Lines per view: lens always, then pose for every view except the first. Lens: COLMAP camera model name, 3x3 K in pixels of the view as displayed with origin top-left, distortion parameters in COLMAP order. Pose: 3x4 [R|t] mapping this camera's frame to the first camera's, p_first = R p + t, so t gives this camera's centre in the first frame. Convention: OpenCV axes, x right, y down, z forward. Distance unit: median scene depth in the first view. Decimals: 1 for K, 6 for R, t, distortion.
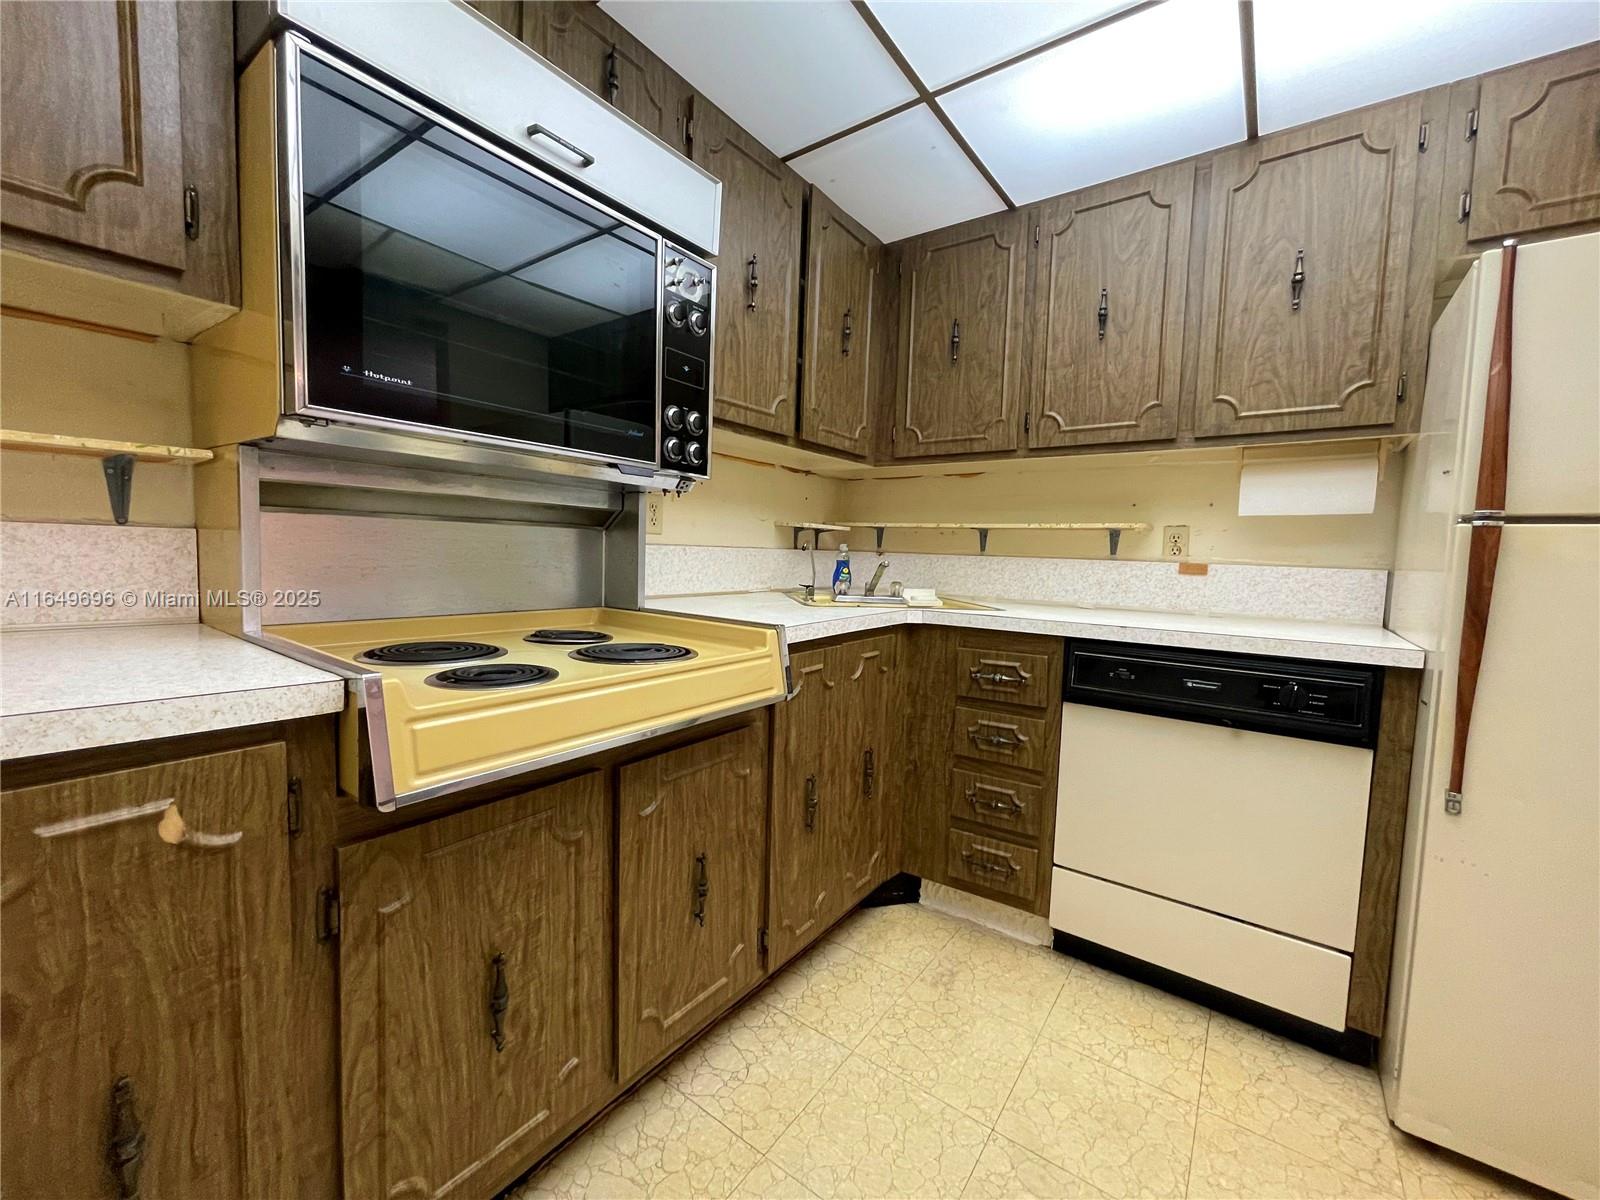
lens RADIAL K [[646.1, 0, 796.0], [0, 646.1, 599.7], [0, 0, 1]] dist [-0.009248, 0.005909]
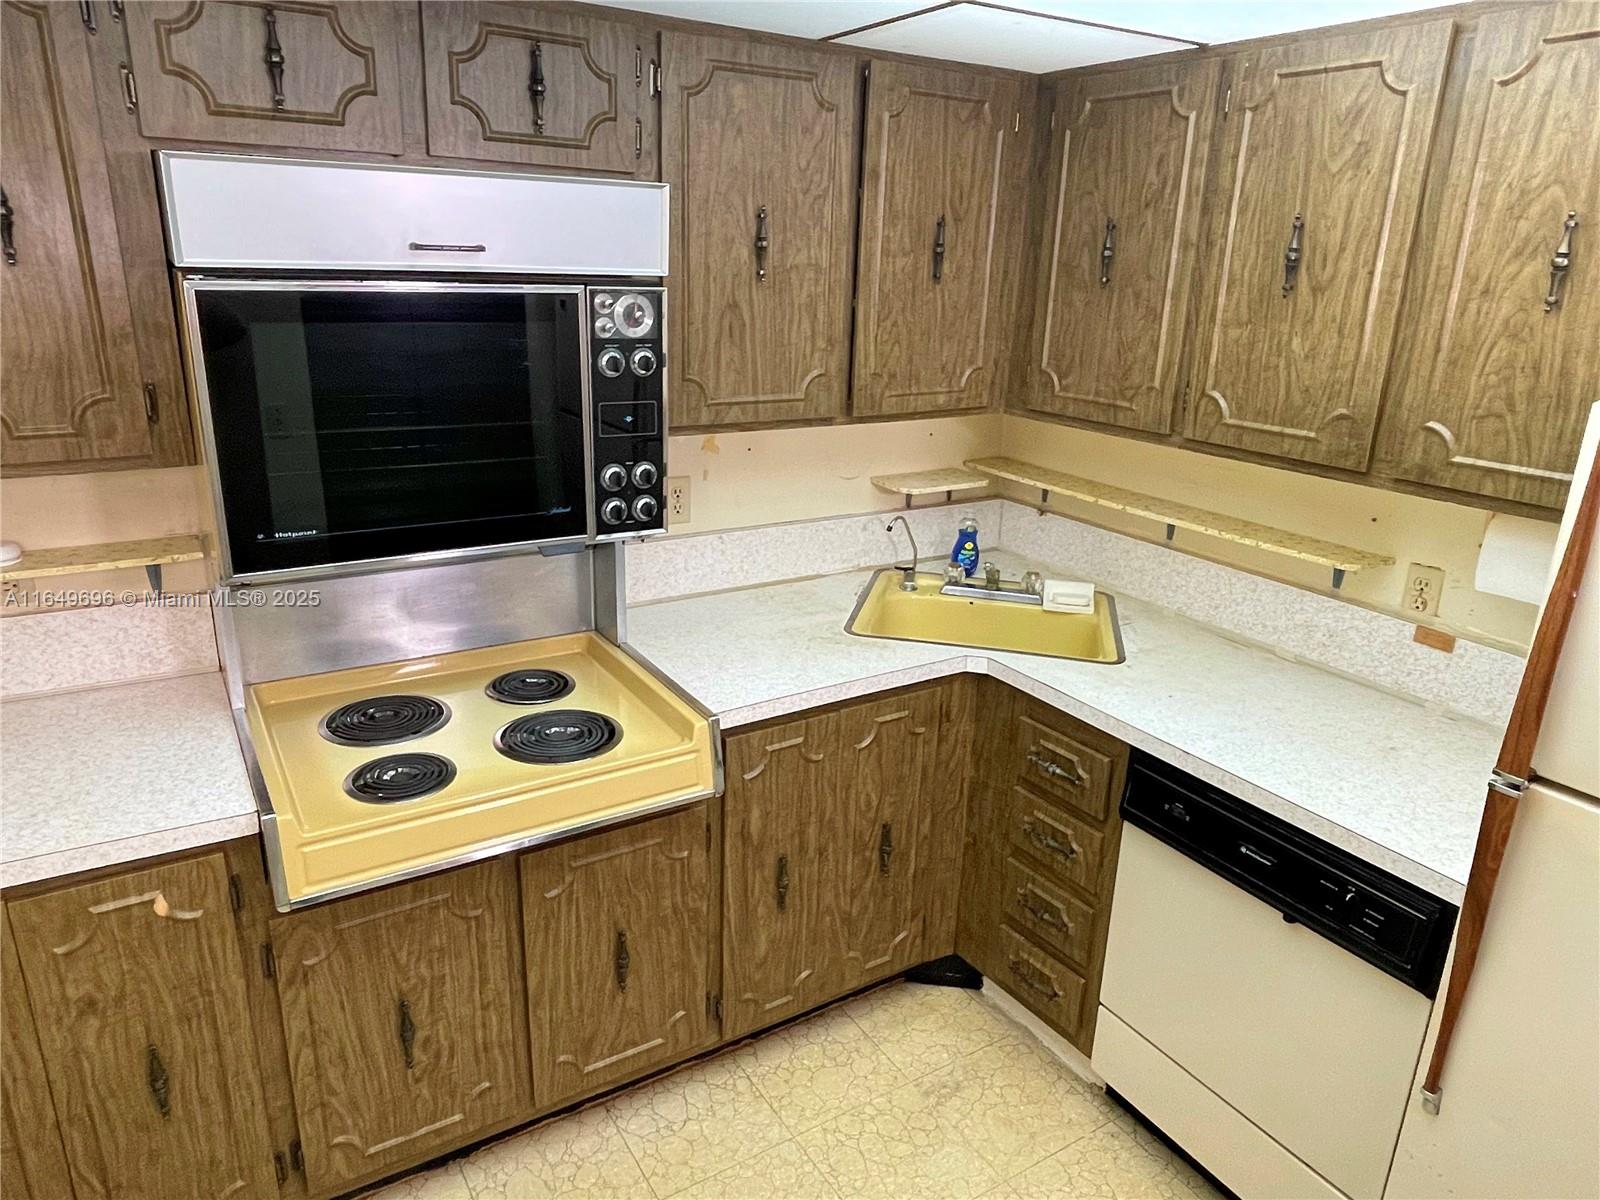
lens RADIAL K [[1041.5, 0, 800.0], [0, 1041.5, 600.0], [0, 0, 1]] dist [-0.001610, -0.002901]
pose [[0.930236, 0.114200, -0.348740, 0.478335], [-0.032001, 0.971968, 0.232925, -0.383267], [0.365564, -0.205515, 0.907814, -0.210819]]
